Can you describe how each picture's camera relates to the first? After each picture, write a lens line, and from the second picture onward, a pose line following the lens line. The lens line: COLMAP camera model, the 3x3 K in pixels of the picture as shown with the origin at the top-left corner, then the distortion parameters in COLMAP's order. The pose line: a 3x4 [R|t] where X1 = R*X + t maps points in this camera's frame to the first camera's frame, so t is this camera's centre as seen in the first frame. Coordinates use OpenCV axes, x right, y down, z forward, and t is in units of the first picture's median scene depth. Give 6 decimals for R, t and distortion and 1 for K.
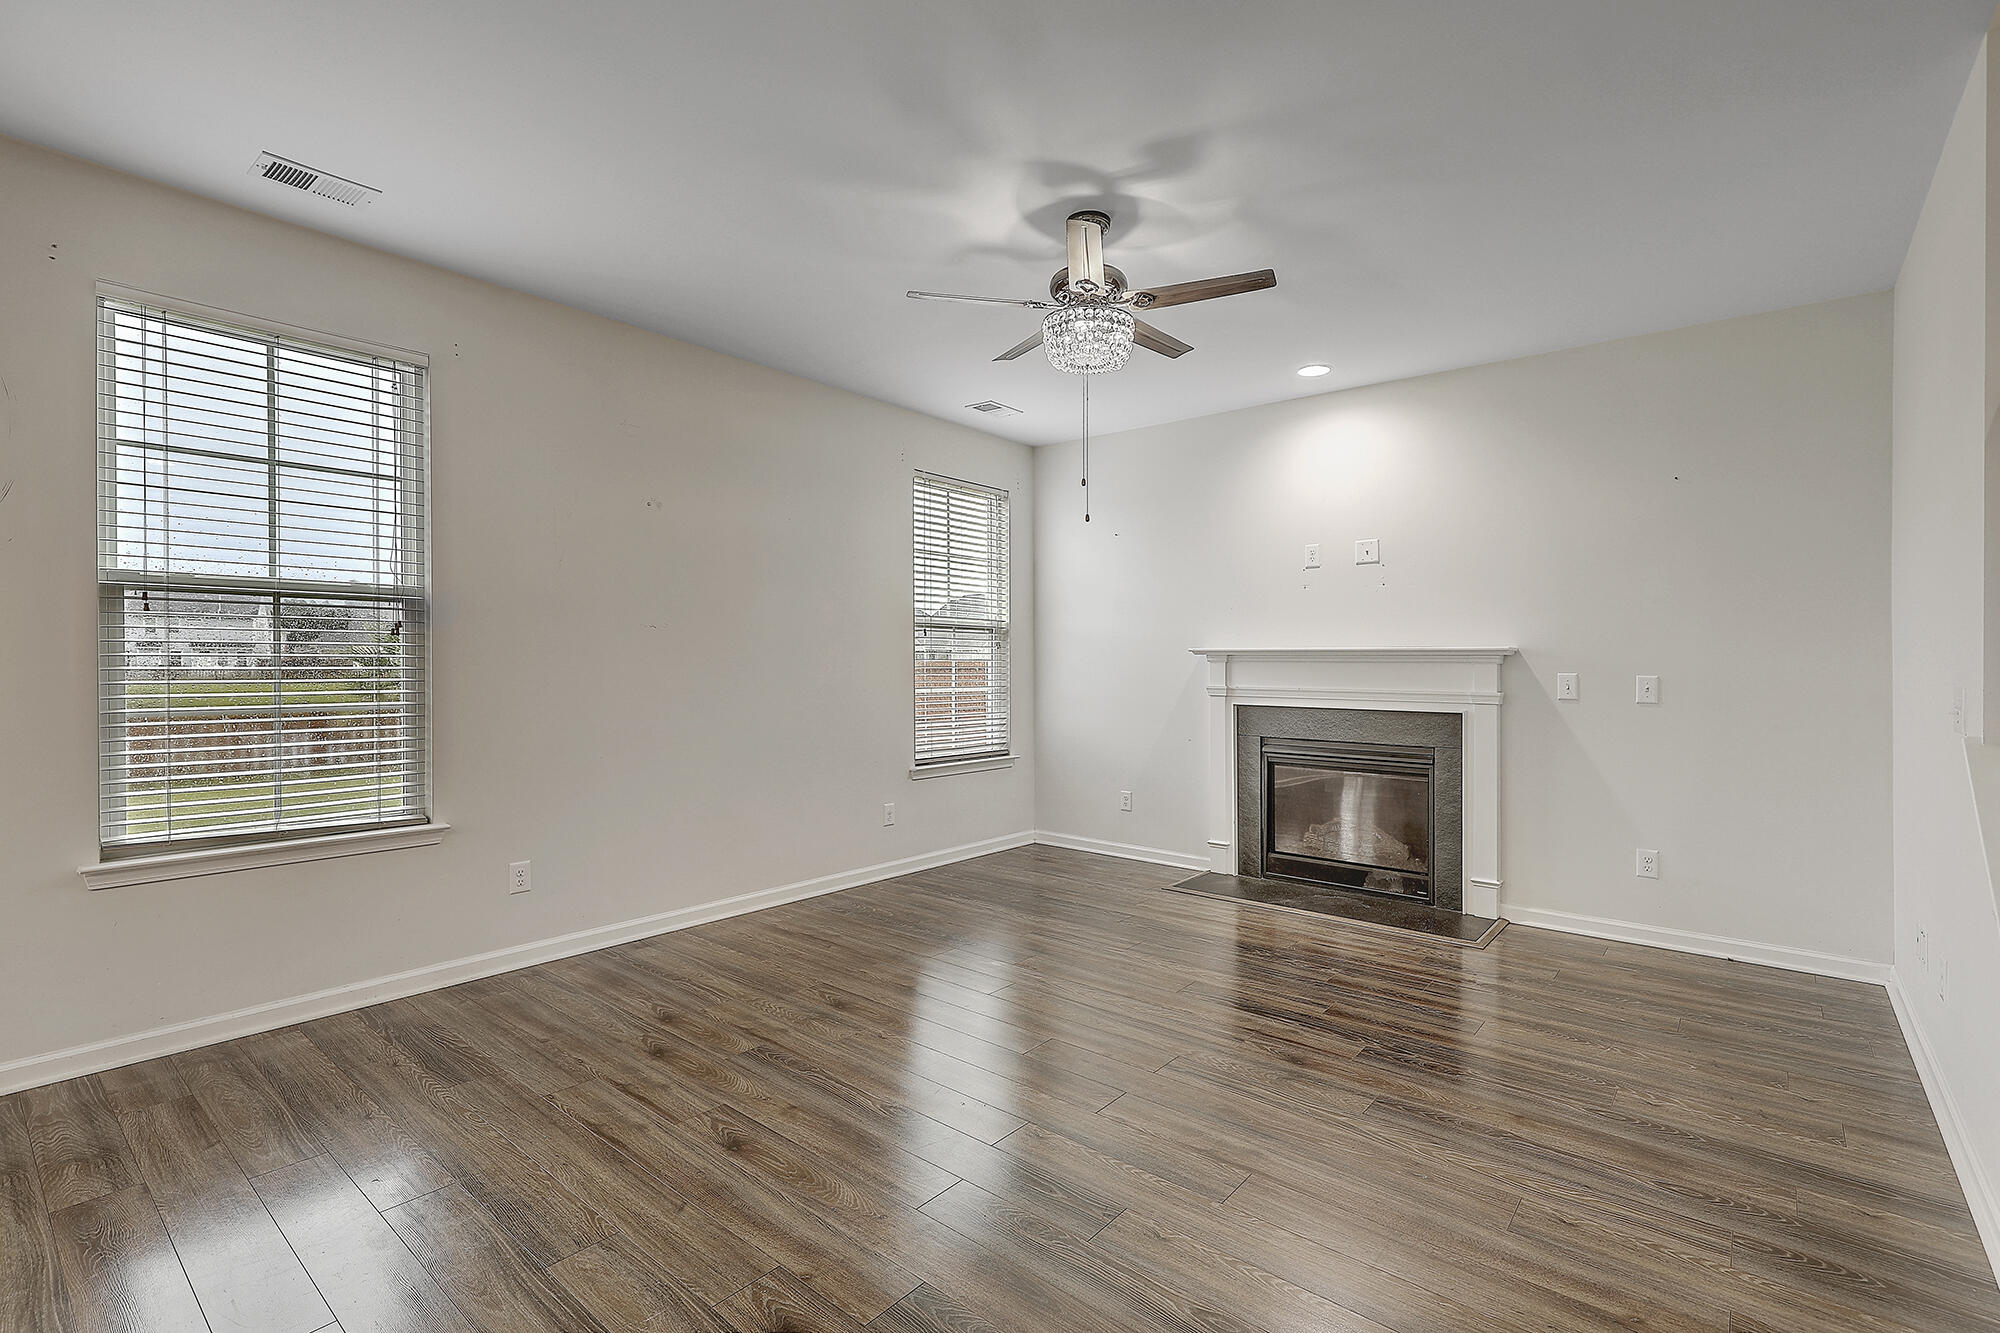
lens RADIAL K [[905.4, 0, 1011.2], [0, 905.4, 660.5], [0, 0, 1]] dist [-0.000120, -0.000751]
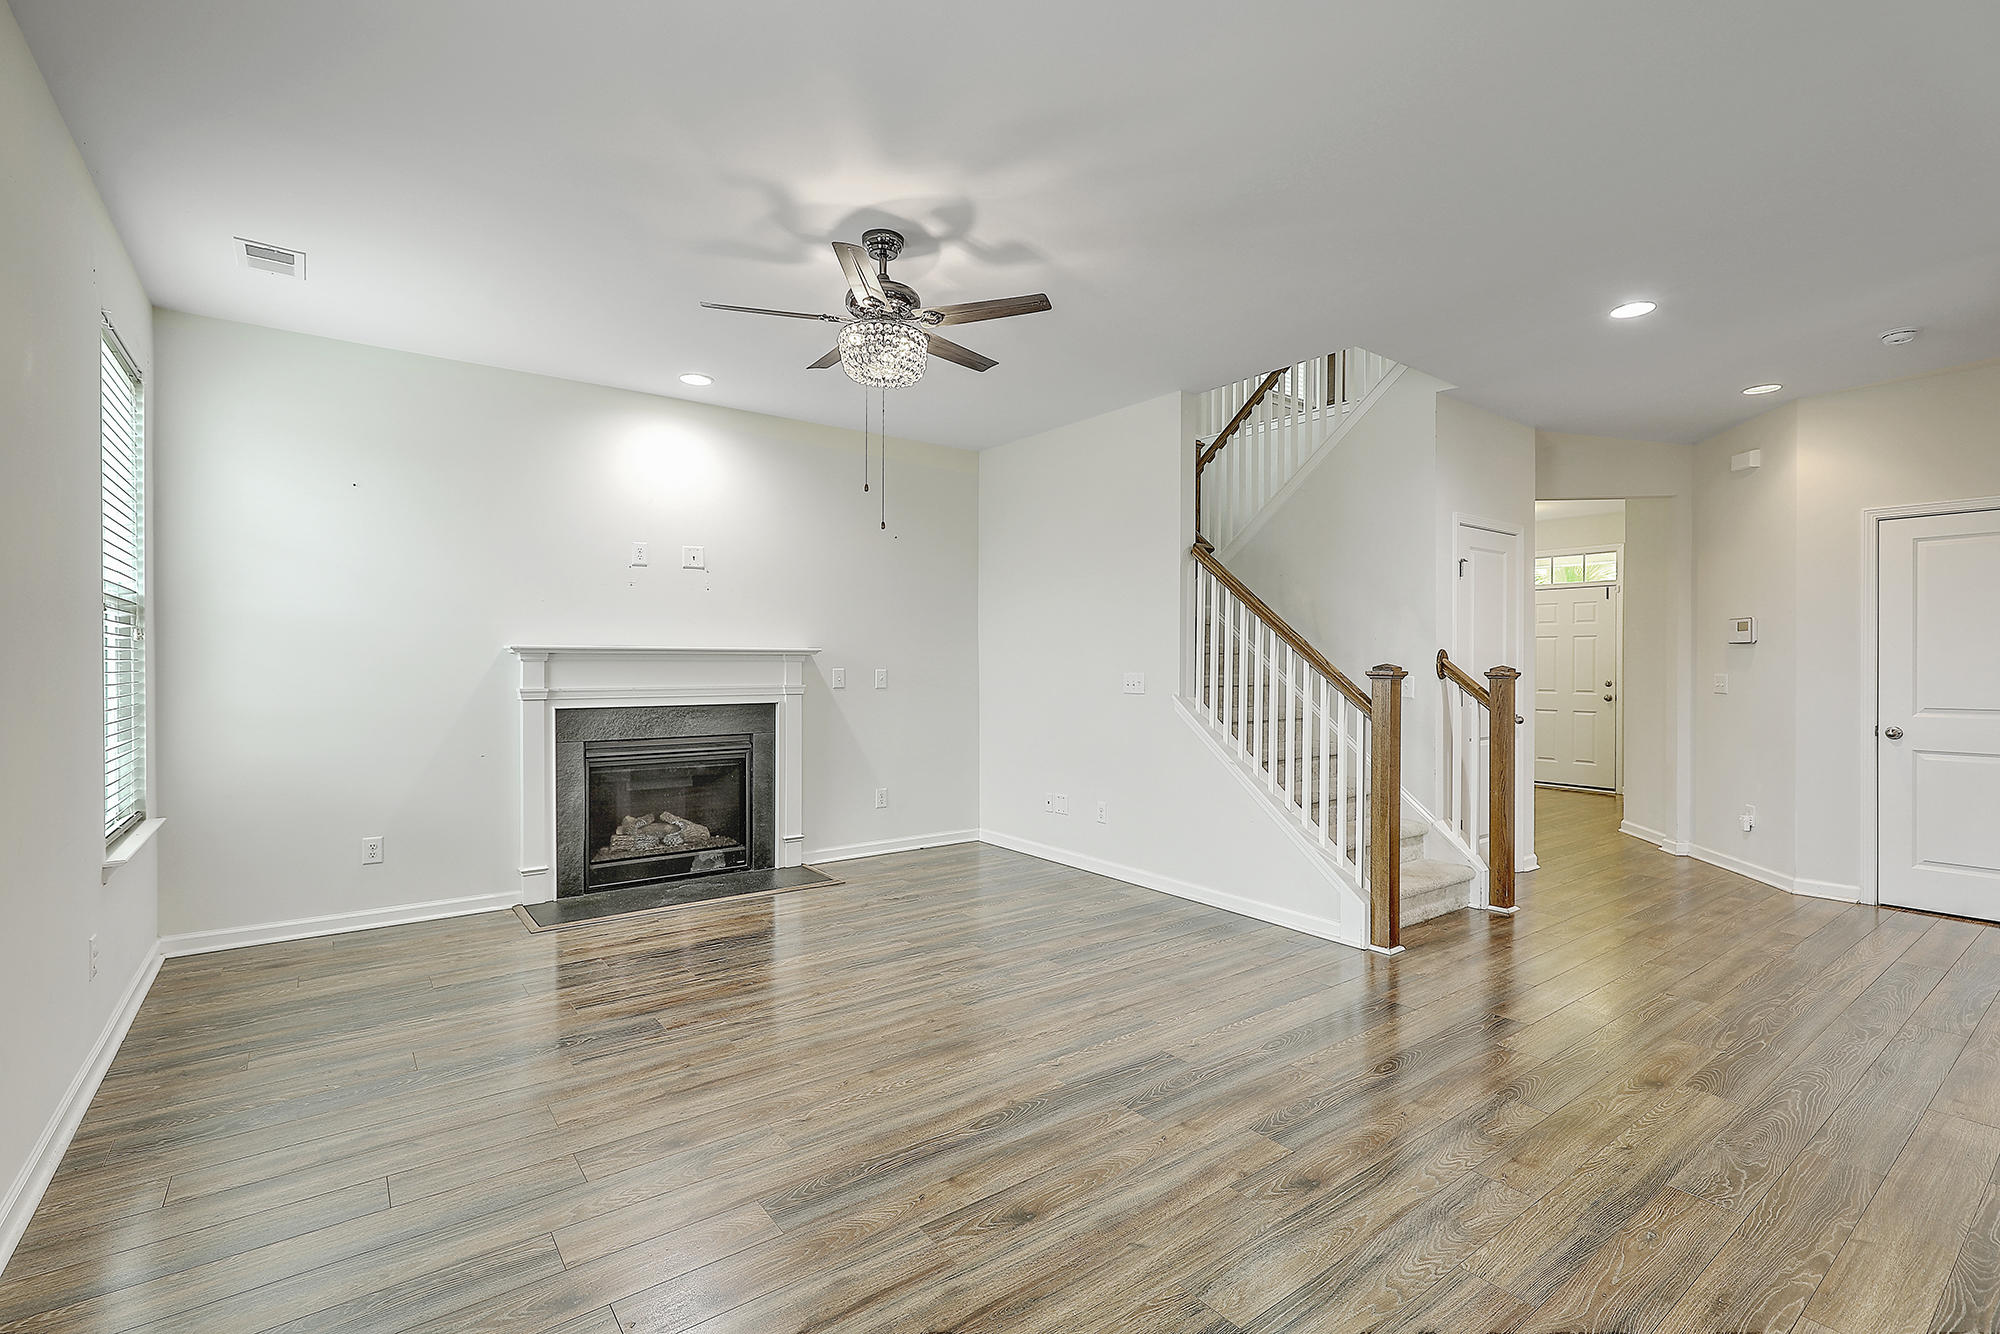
lens RADIAL K [[905.4, 0, 1011.2], [0, 905.4, 661.0], [0, 0, 1]] dist [-0.000120, -0.000751]
pose [[0.223452, -0.005926, 0.974697, -0.622937], [-0.003794, 0.999969, 0.006949, -0.007475], [-0.974708, -0.005251, 0.223422, 0.435277]]
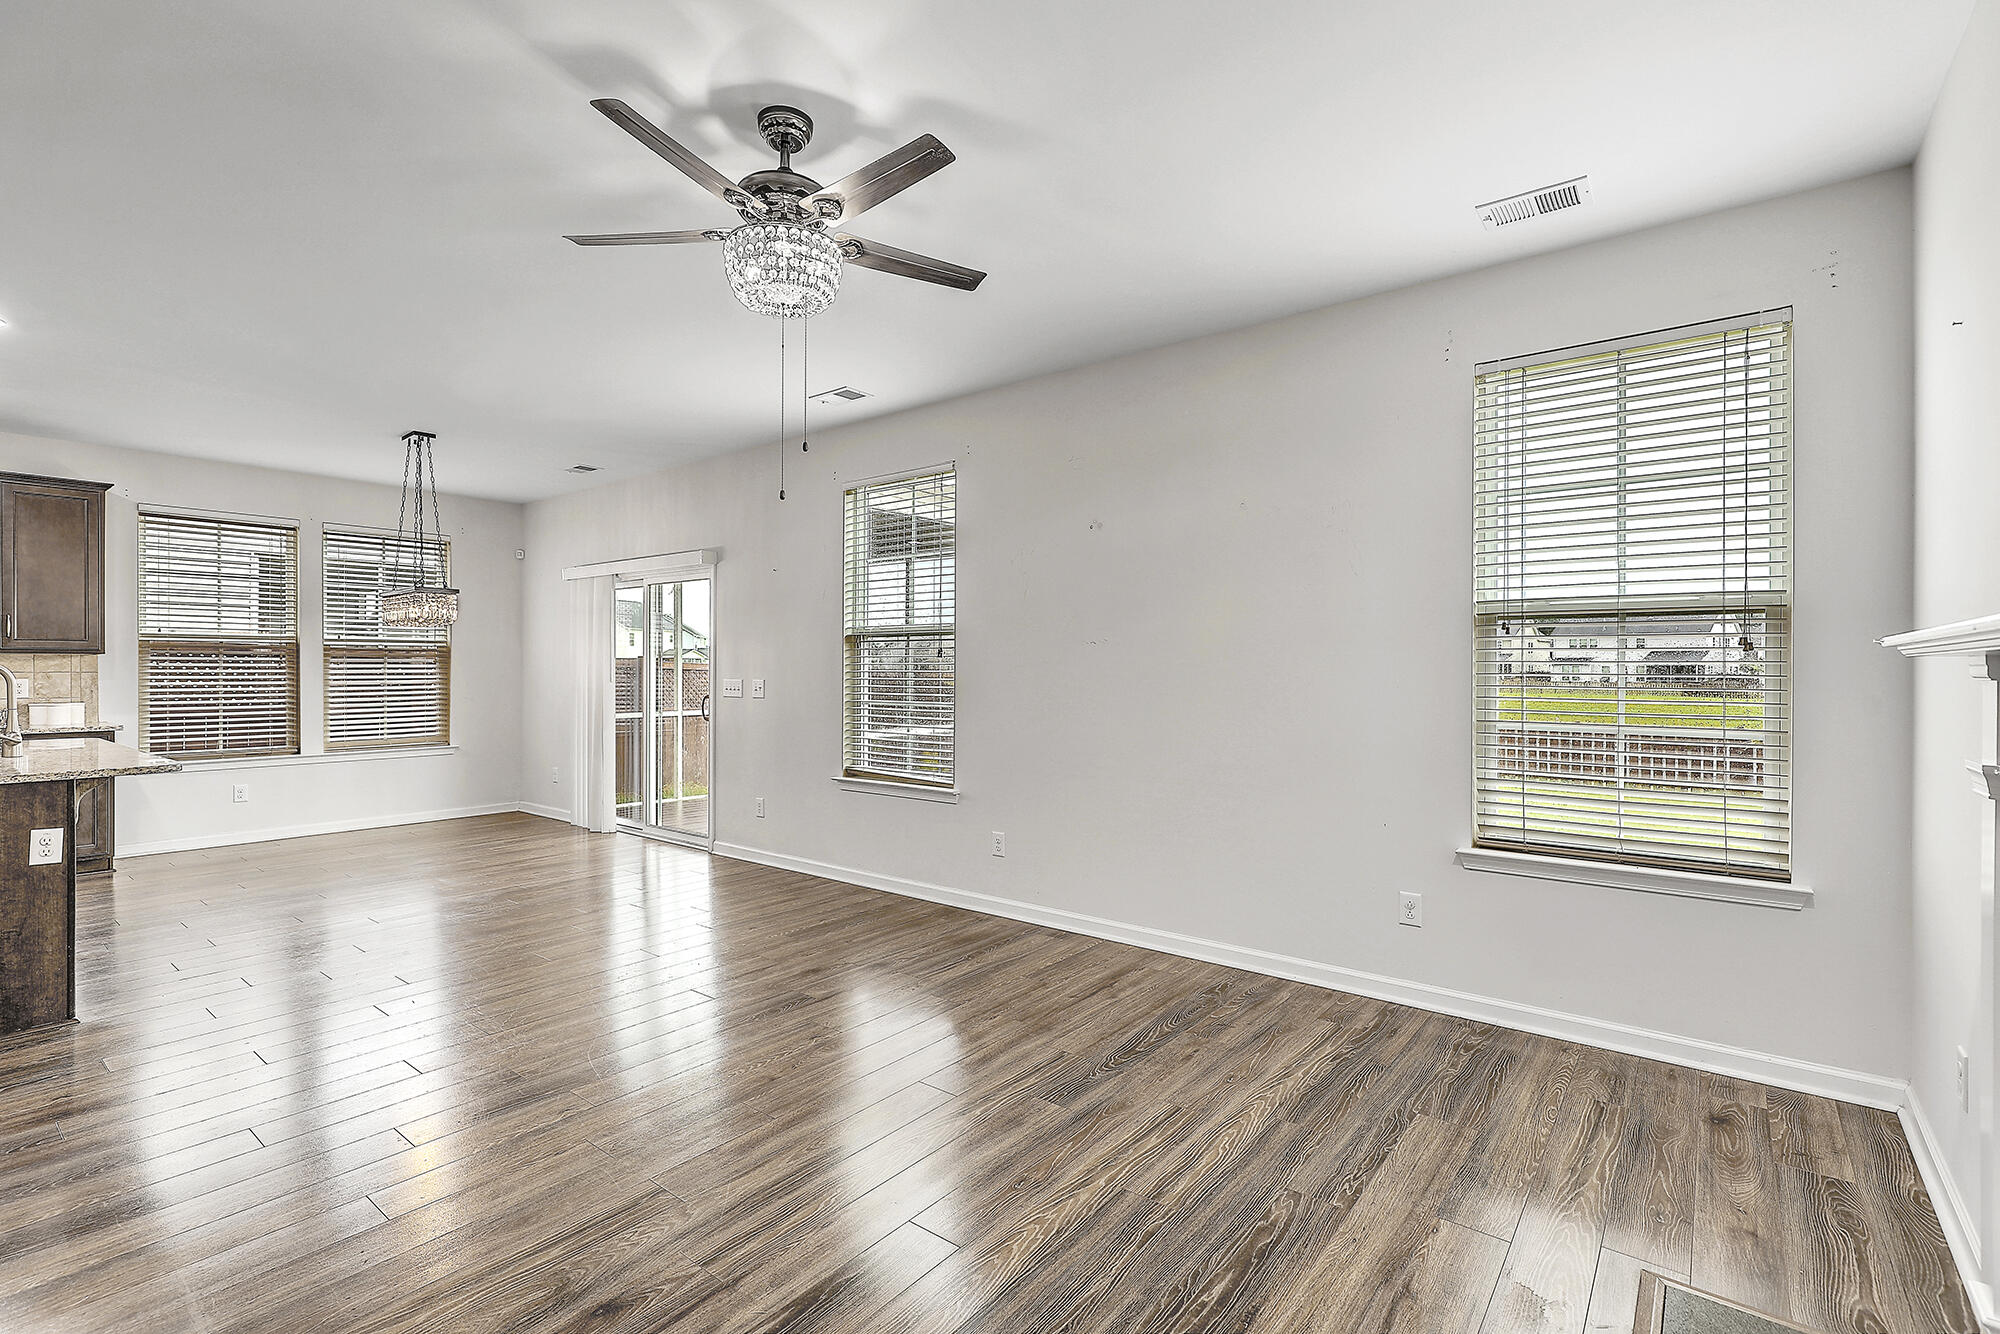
lens RADIAL K [[906.9, 0, 1000.7], [0, 906.9, 673.9], [0, 0, 1]] dist [-0.002884, -0.000880]
pose [[0.017974, -0.000831, -0.999838, 0.617604], [-0.000867, 0.999999, -0.000847, 0.000302], [0.999838, 0.000882, 0.017974, 0.820760]]
